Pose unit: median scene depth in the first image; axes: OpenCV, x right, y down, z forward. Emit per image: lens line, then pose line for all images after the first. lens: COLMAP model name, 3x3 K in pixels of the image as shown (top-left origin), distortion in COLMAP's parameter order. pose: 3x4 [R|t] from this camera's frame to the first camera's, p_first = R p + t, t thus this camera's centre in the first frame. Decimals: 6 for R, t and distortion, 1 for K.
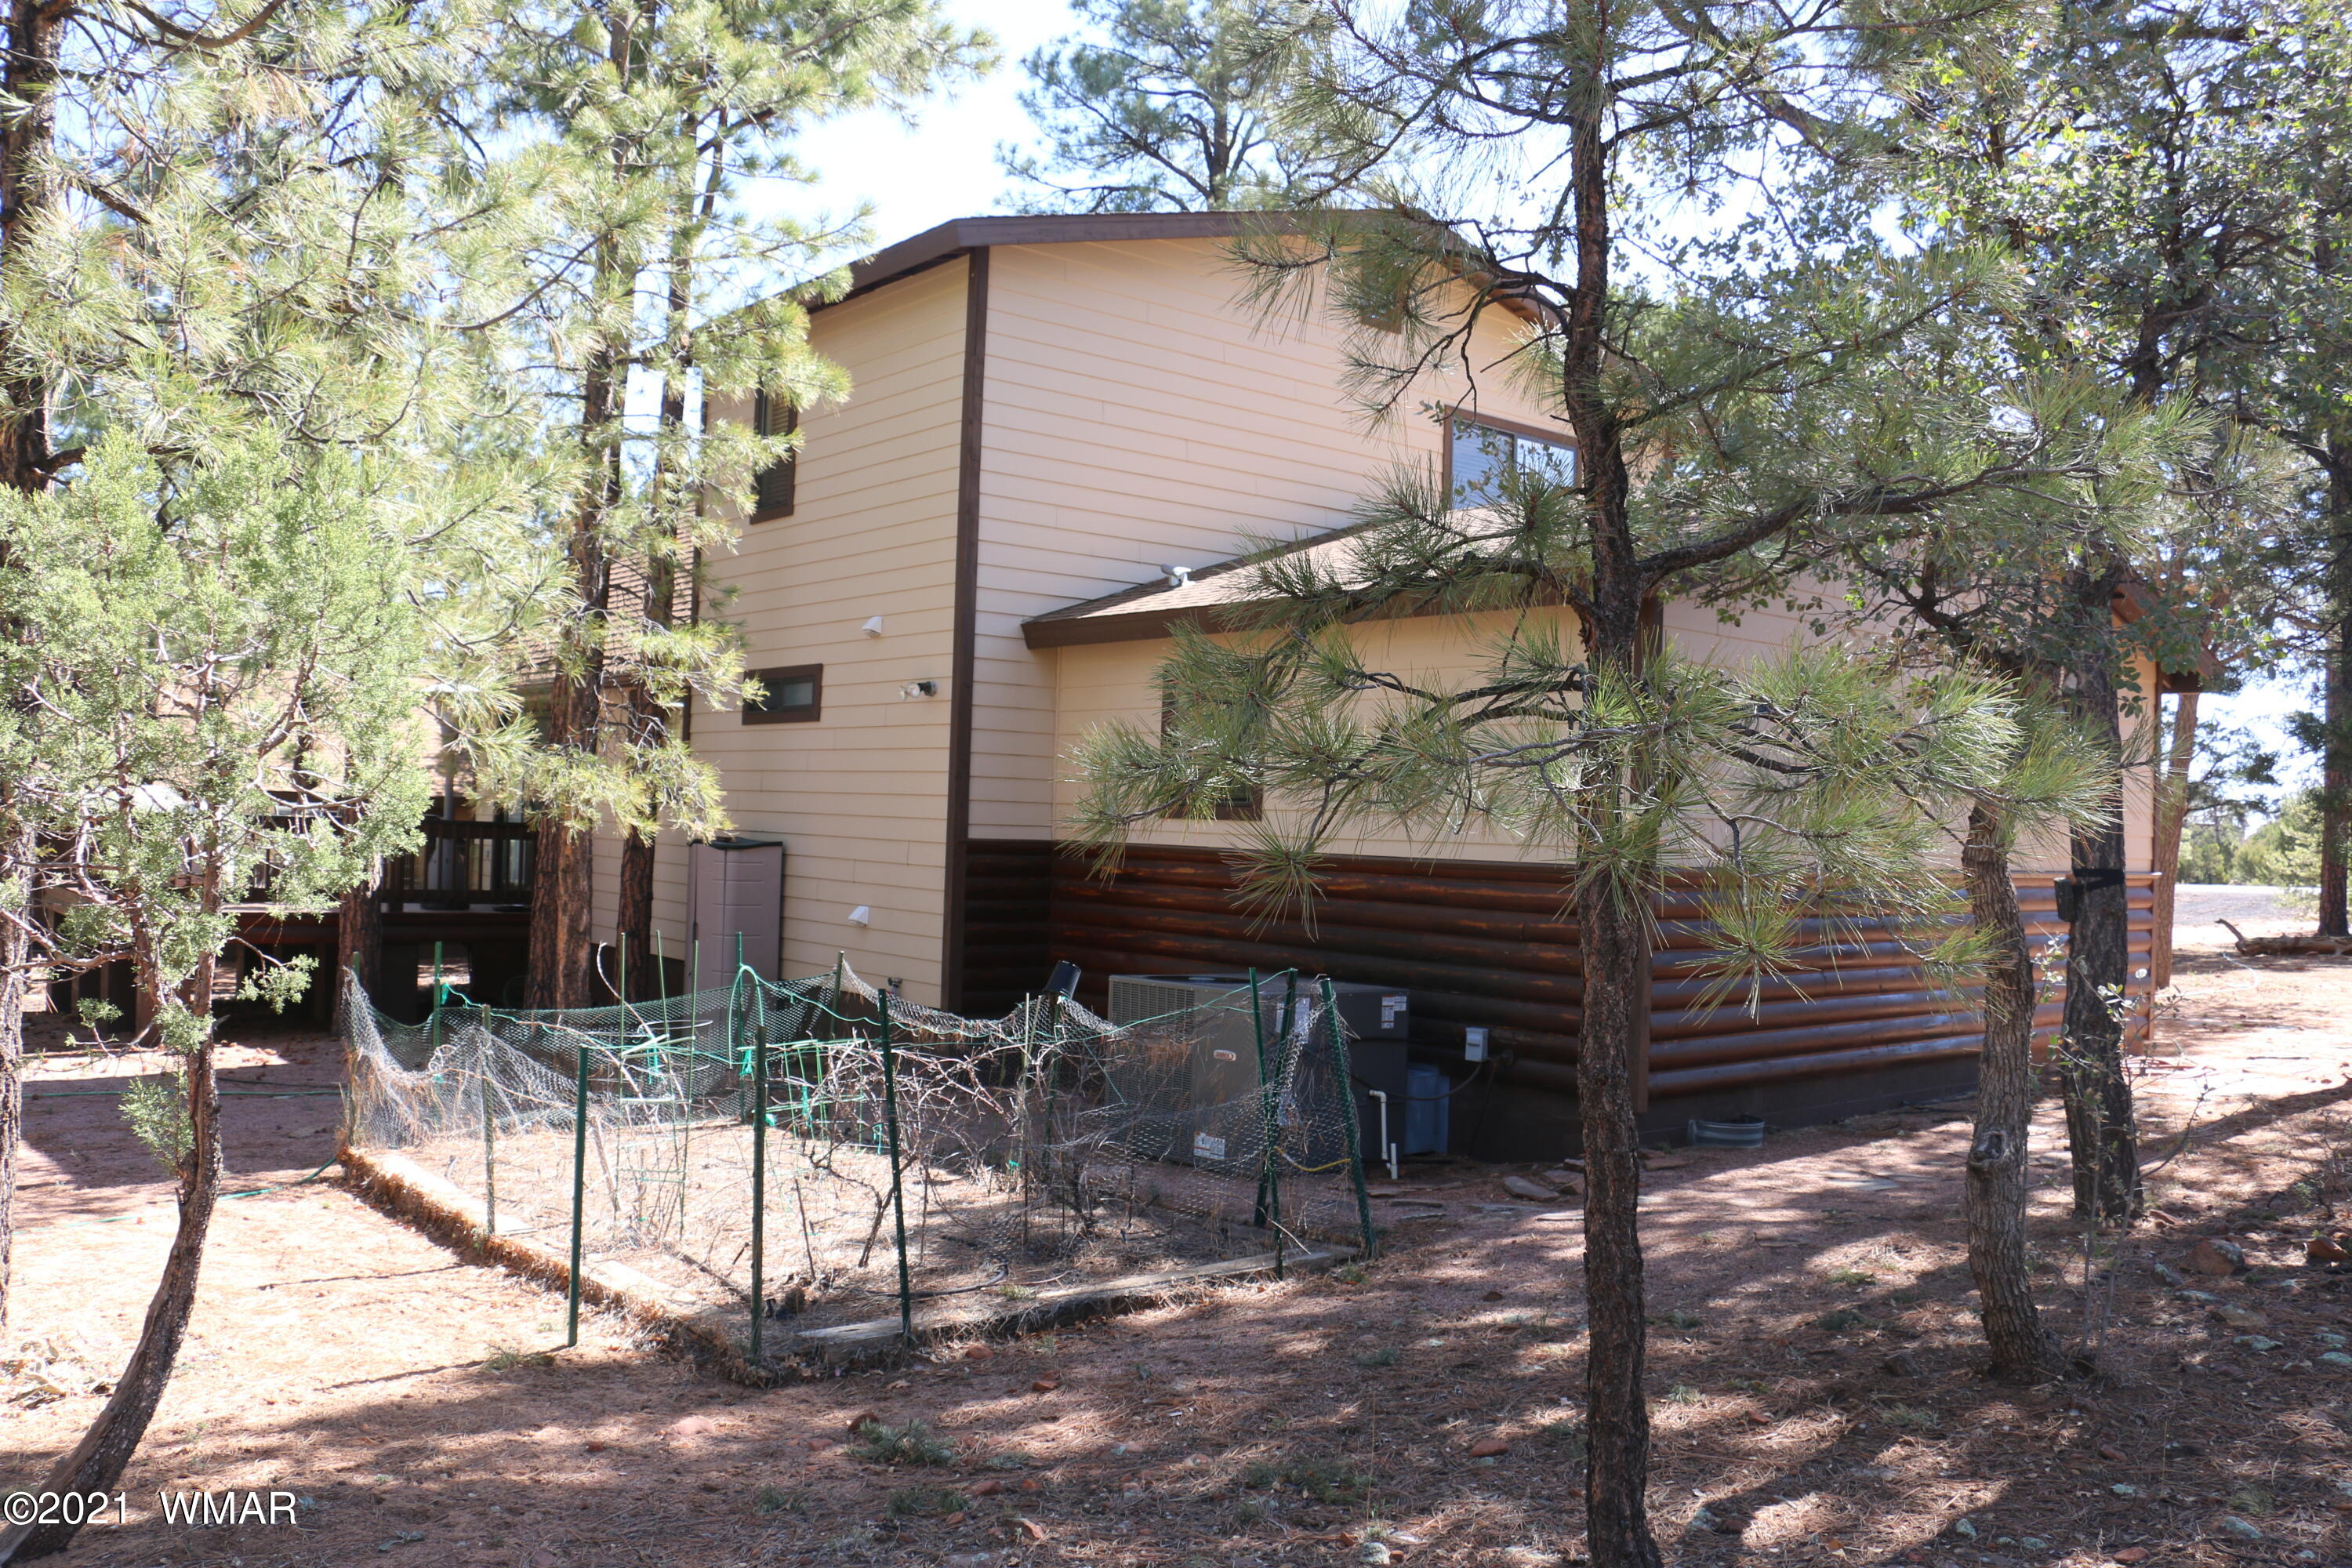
lens RADIAL K [[1917.8, 0, 1176.0], [0, 1917.8, 784.0], [0, 0, 1]] dist [-0.185970, 0.160087]
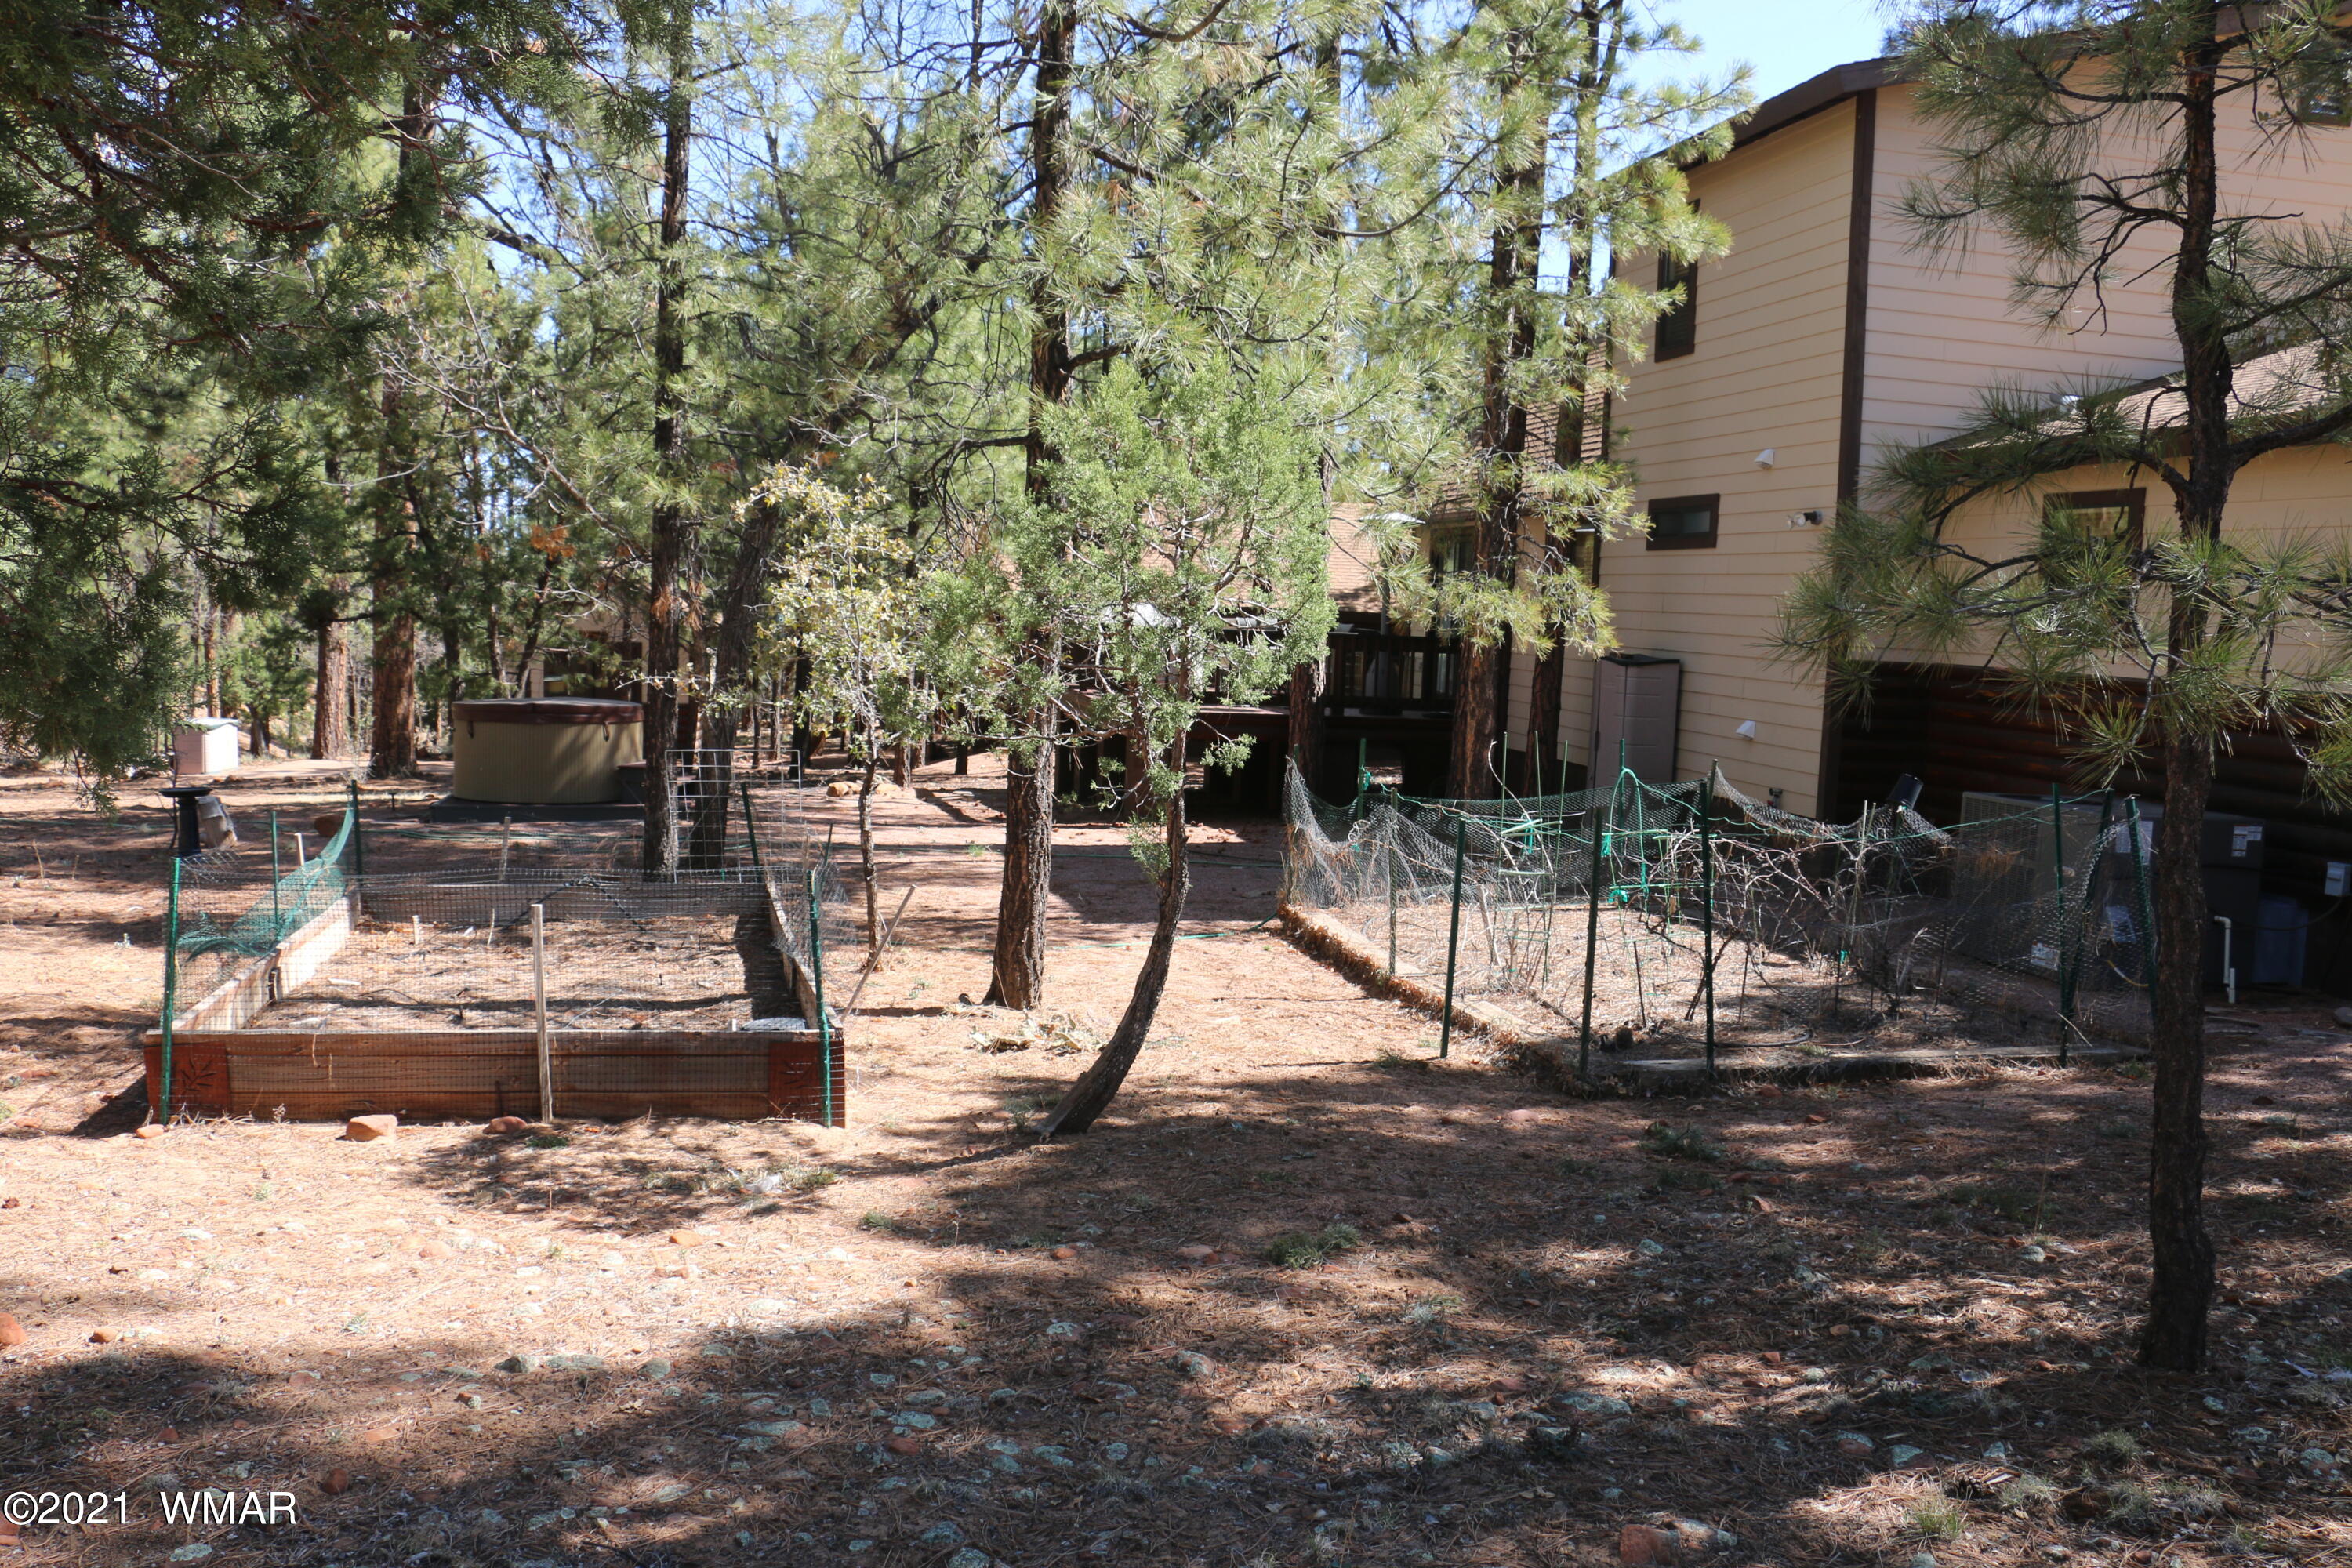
lens RADIAL K [[1917.8, 0, 1176.0], [0, 1917.8, 784.0], [0, 0, 1]] dist [-0.185970, 0.160087]
pose [[0.883777, 0.047025, -0.465539, 0.091685], [-0.002065, 0.995319, 0.096620, -0.005310], [0.467904, -0.084430, 0.879737, -0.174319]]
